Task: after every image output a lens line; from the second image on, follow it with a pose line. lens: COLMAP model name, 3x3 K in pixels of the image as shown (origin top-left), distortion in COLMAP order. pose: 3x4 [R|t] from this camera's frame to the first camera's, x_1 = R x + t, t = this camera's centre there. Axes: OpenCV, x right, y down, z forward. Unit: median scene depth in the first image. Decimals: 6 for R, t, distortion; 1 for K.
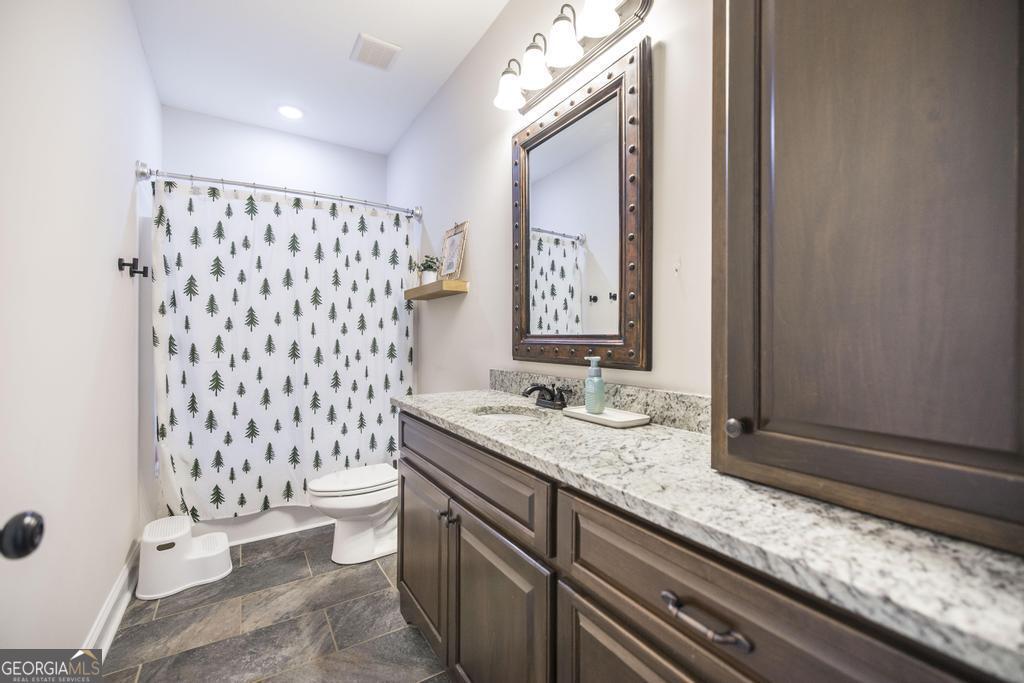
lens RADIAL K [[432.8, 0, 518.6], [0, 432.8, 338.6], [0, 0, 1]] dist [0.000189, -0.000038]
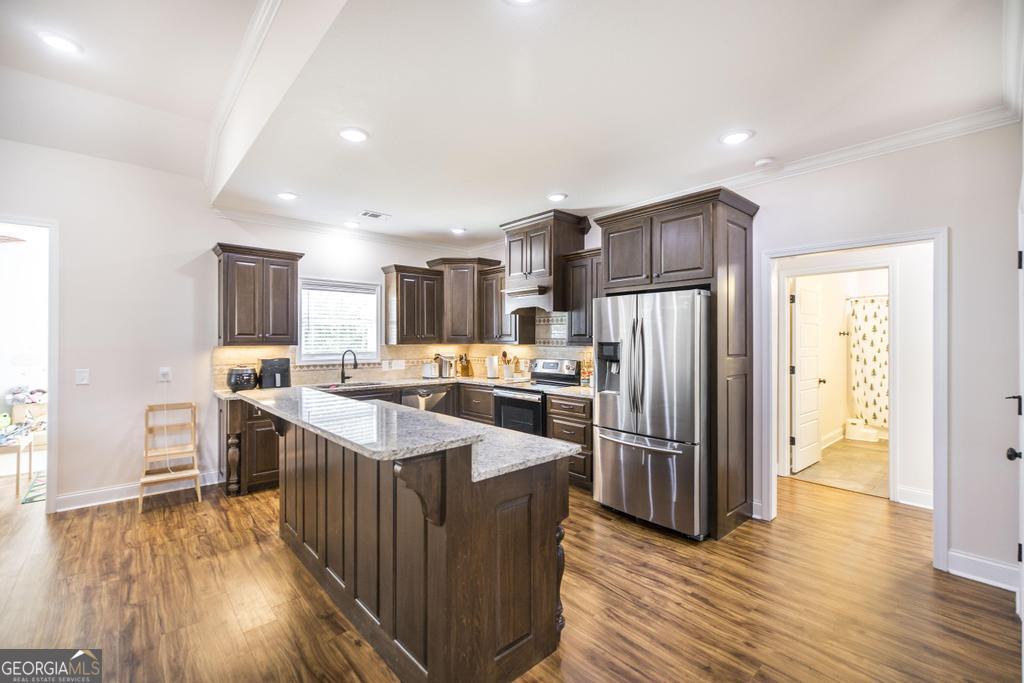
lens RADIAL K [[432.8, 0, 519.3], [0, 432.8, 339.7], [0, 0, 1]] dist [0.000189, -0.000038]
pose [[0.163357, -0.008060, -0.986534, 1.567603], [-0.004442, 0.999950, -0.008905, -0.068247], [0.986557, 0.005837, 0.163313, -1.579059]]
